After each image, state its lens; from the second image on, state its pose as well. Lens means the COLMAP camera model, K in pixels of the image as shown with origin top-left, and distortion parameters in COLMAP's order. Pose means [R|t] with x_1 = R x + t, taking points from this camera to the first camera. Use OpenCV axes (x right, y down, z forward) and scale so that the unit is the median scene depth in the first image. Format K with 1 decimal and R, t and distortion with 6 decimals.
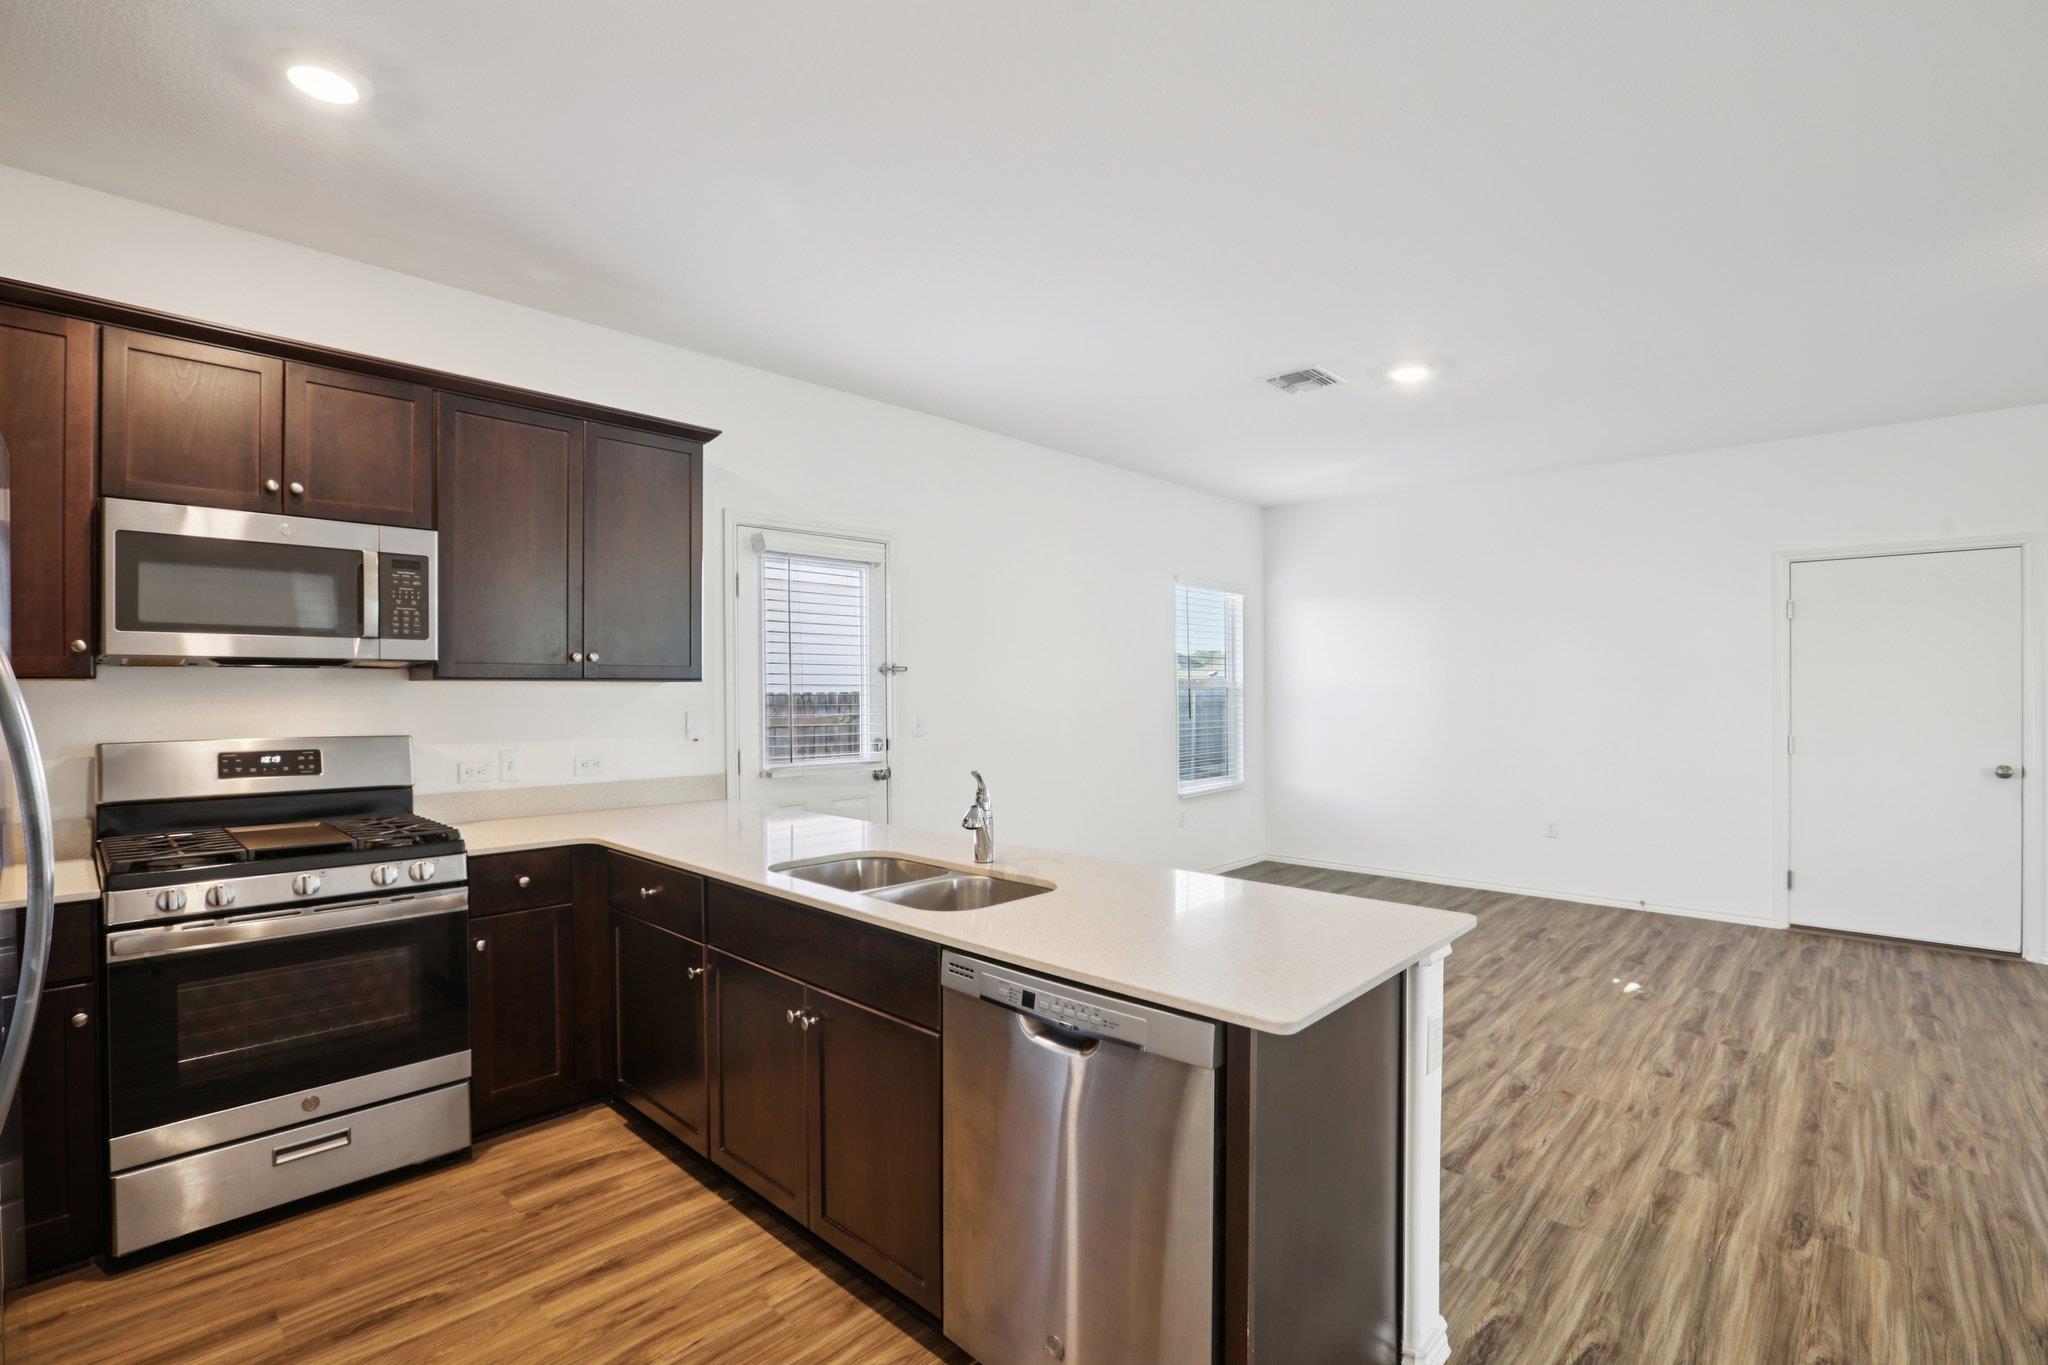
lens RADIAL K [[934.7, 0, 996.4], [0, 934.7, 680.7], [0, 0, 1]] dist [-0.048409, 0.012230]
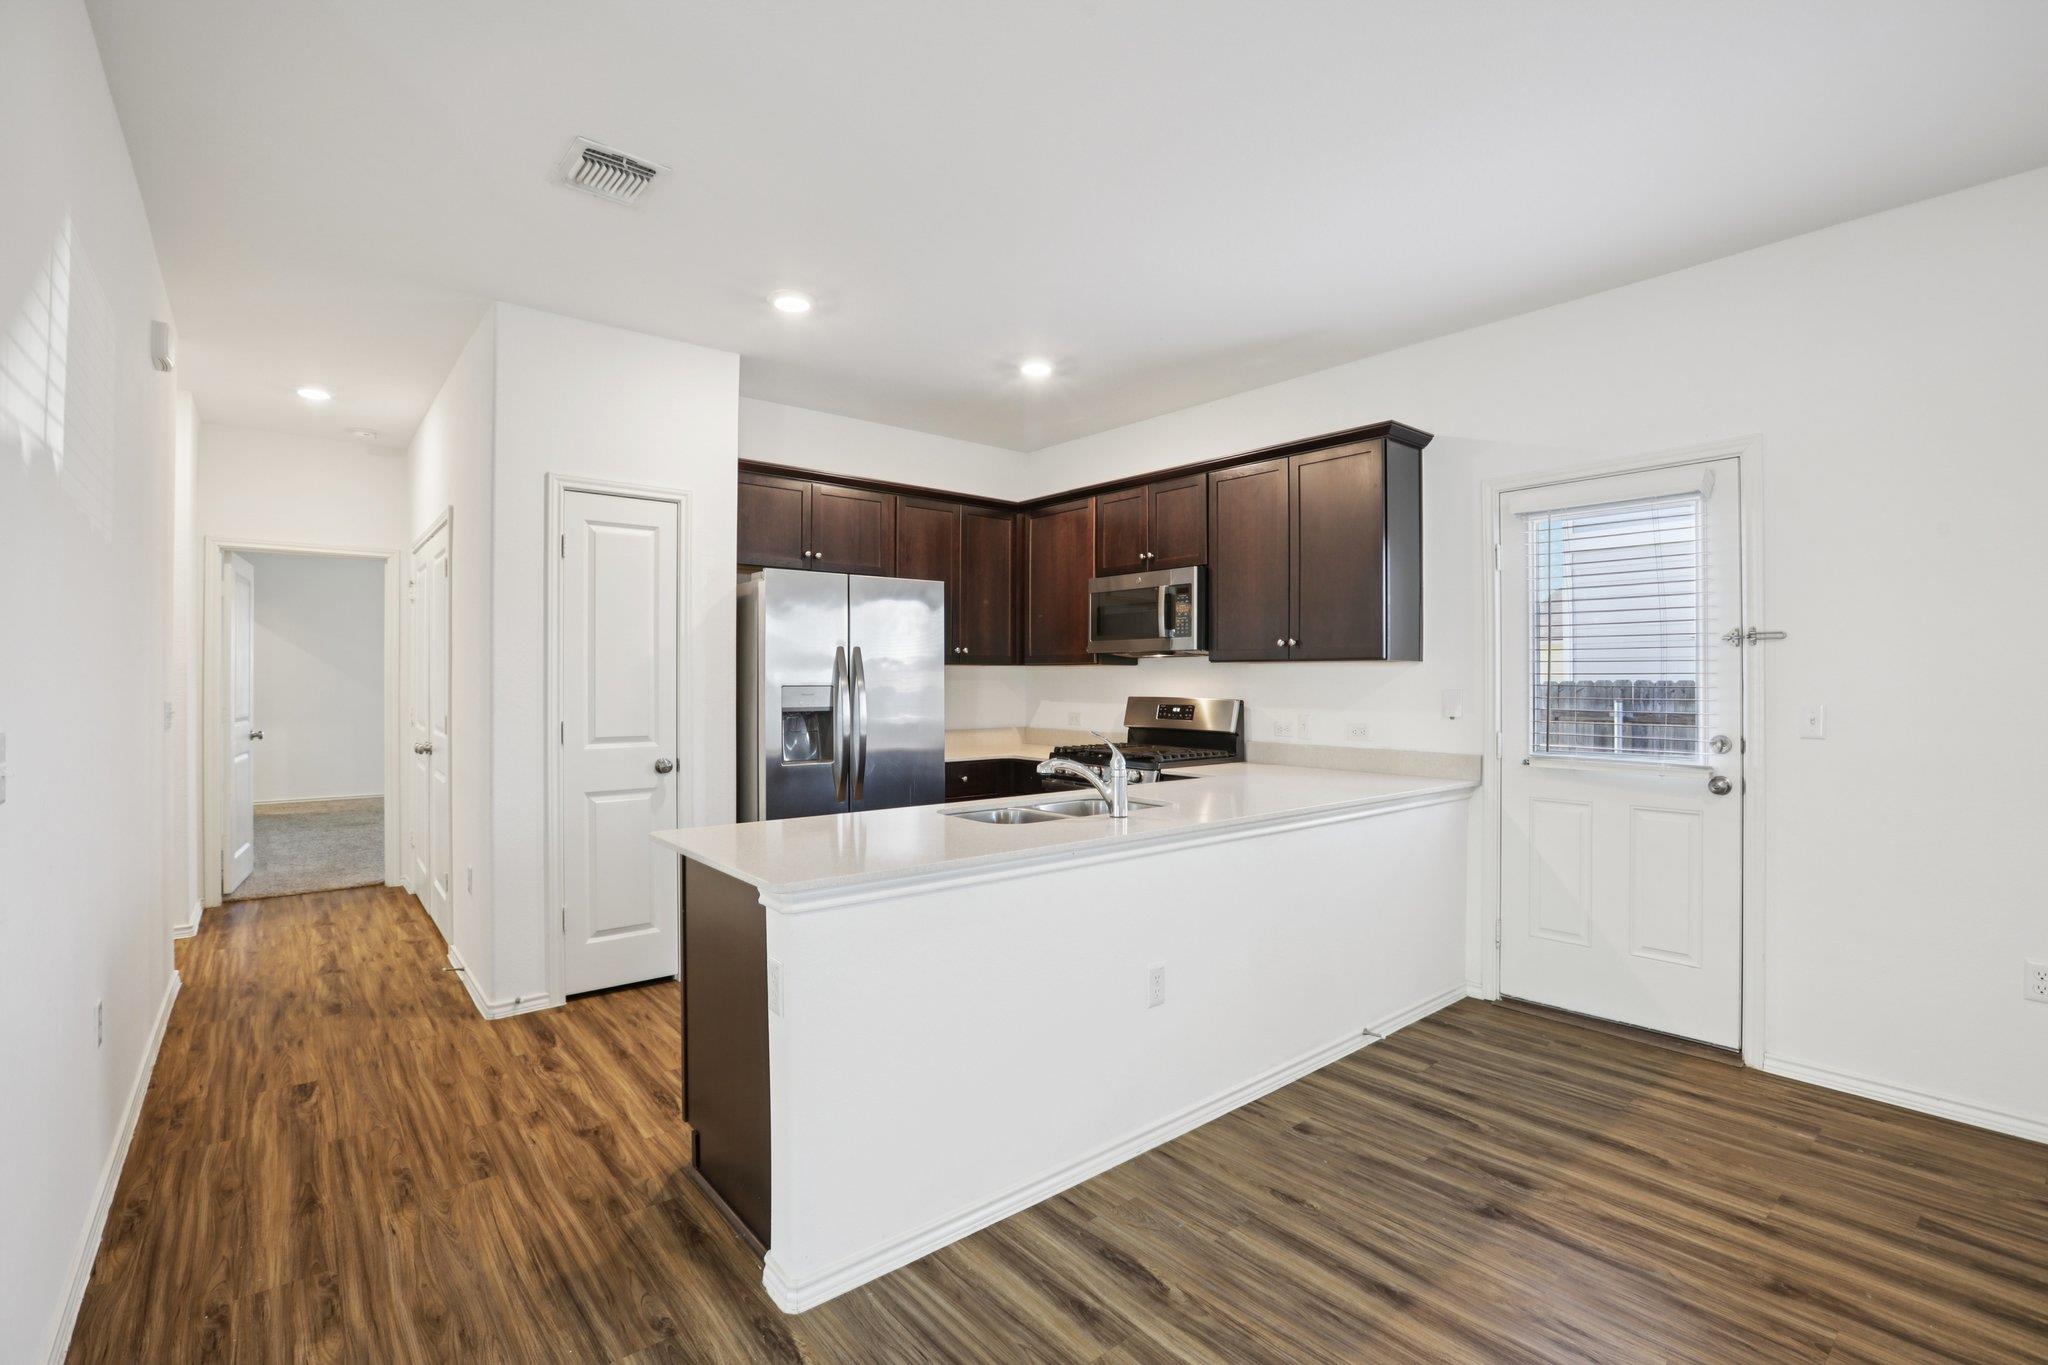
lens RADIAL K [[934.7, 0, 1037.3], [0, 934.7, 662.2], [0, 0, 1]] dist [-0.048409, 0.012230]
pose [[-0.097223, -0.015521, -0.995142, 0.737944], [0.005800, 0.999853, -0.016162, 0.017269], [0.995246, -0.007343, -0.097119, 0.667216]]
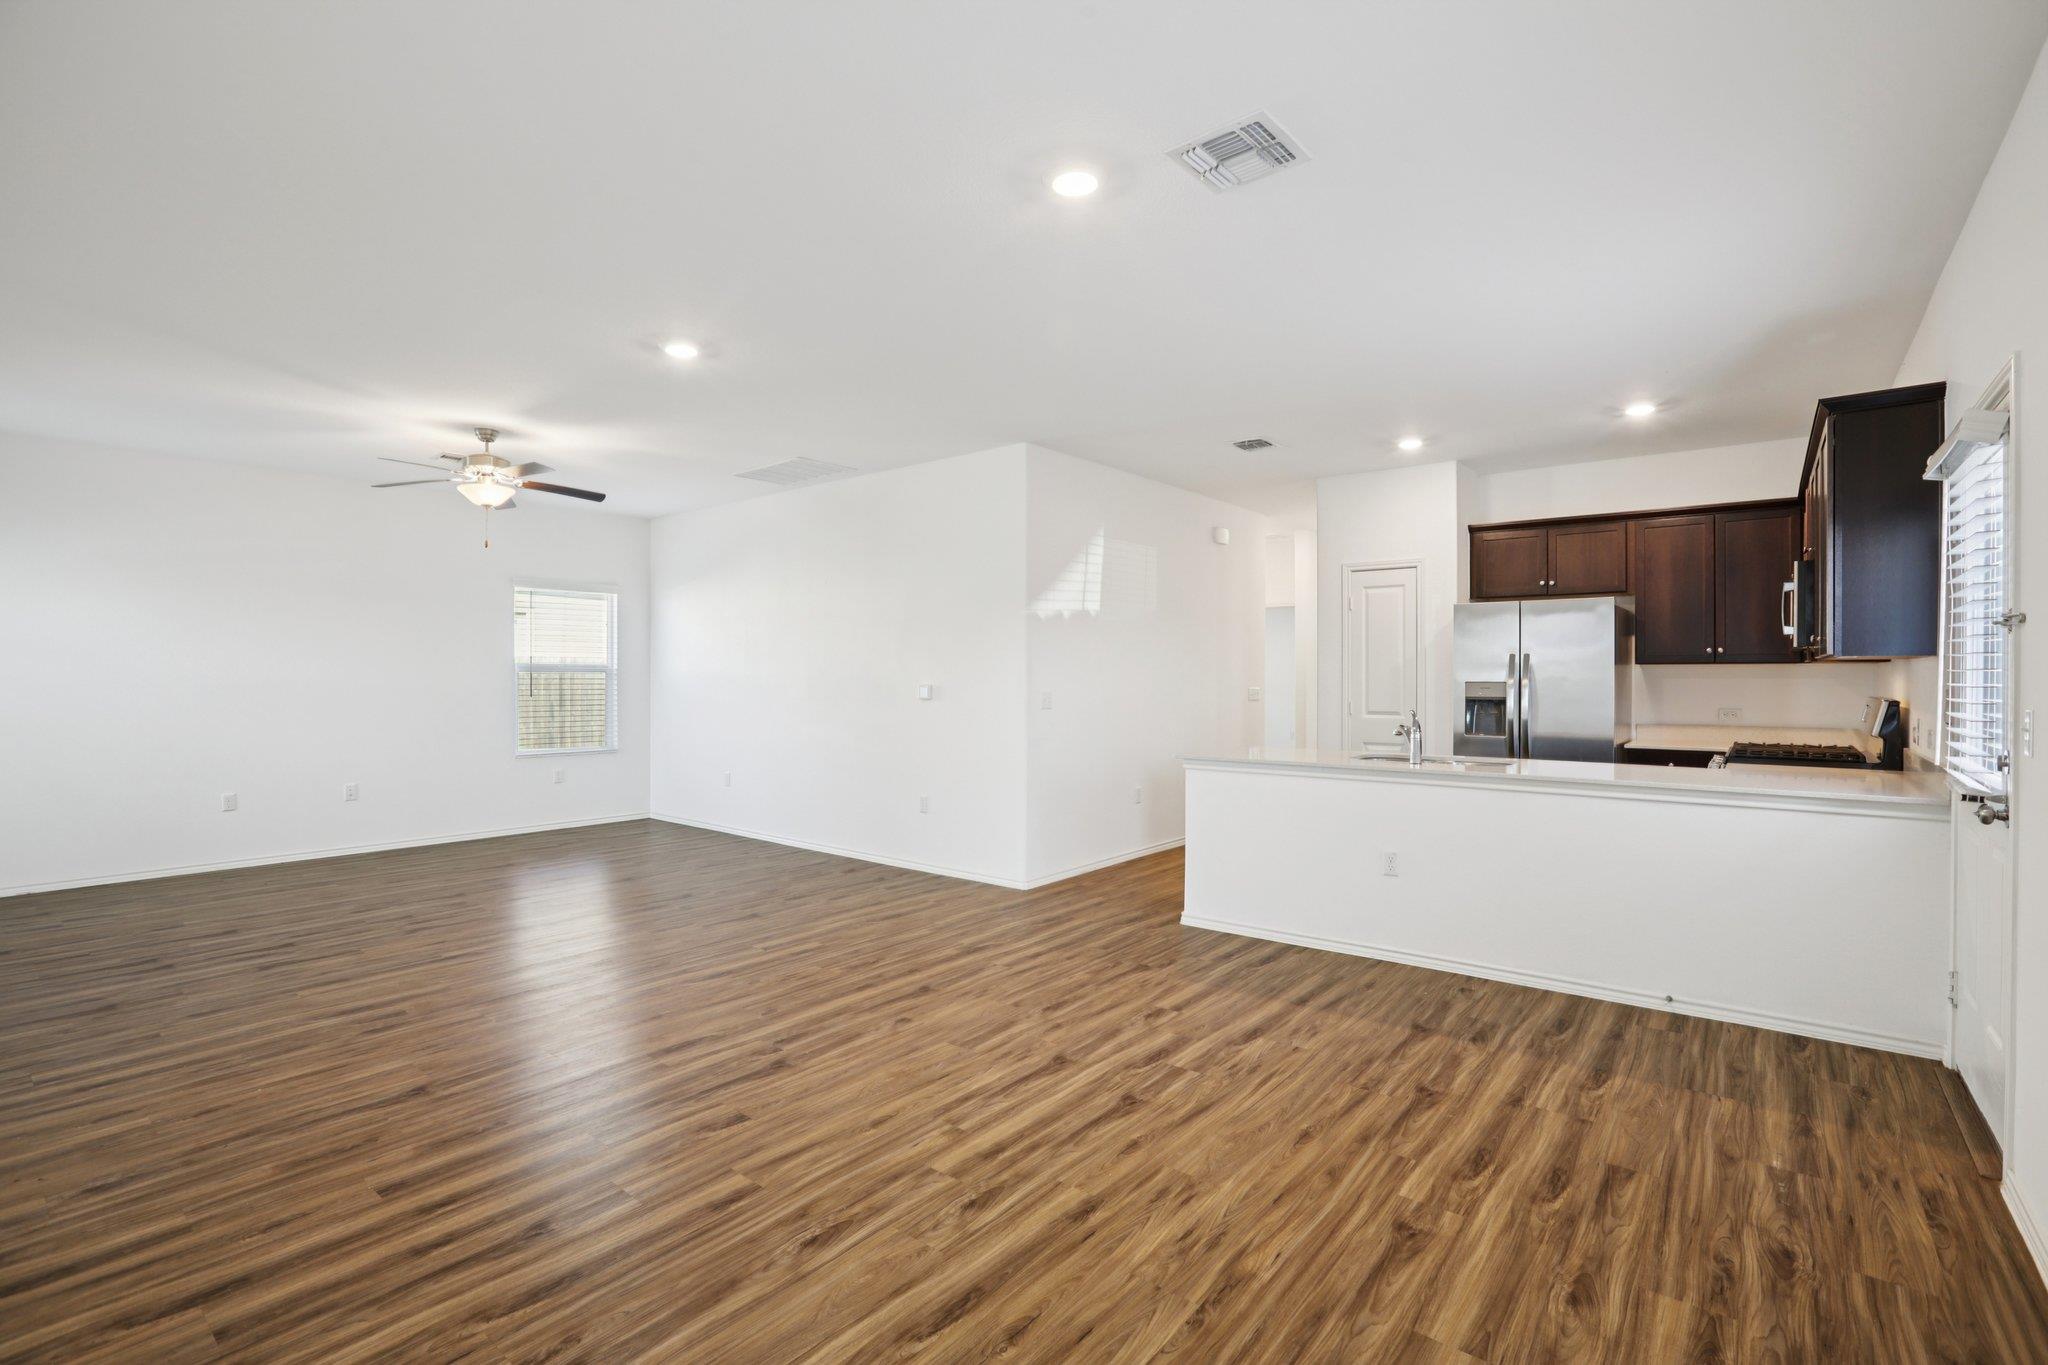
lens RADIAL K [[934.7, 0, 1011.9], [0, 934.7, 689.4], [0, 0, 1]] dist [-0.048409, 0.012230]
pose [[-0.996802, 0.001012, -0.079907, 0.587152], [0.000478, 0.999977, 0.006707, 0.026914], [0.079912, 0.006648, -0.996780, 1.778235]]
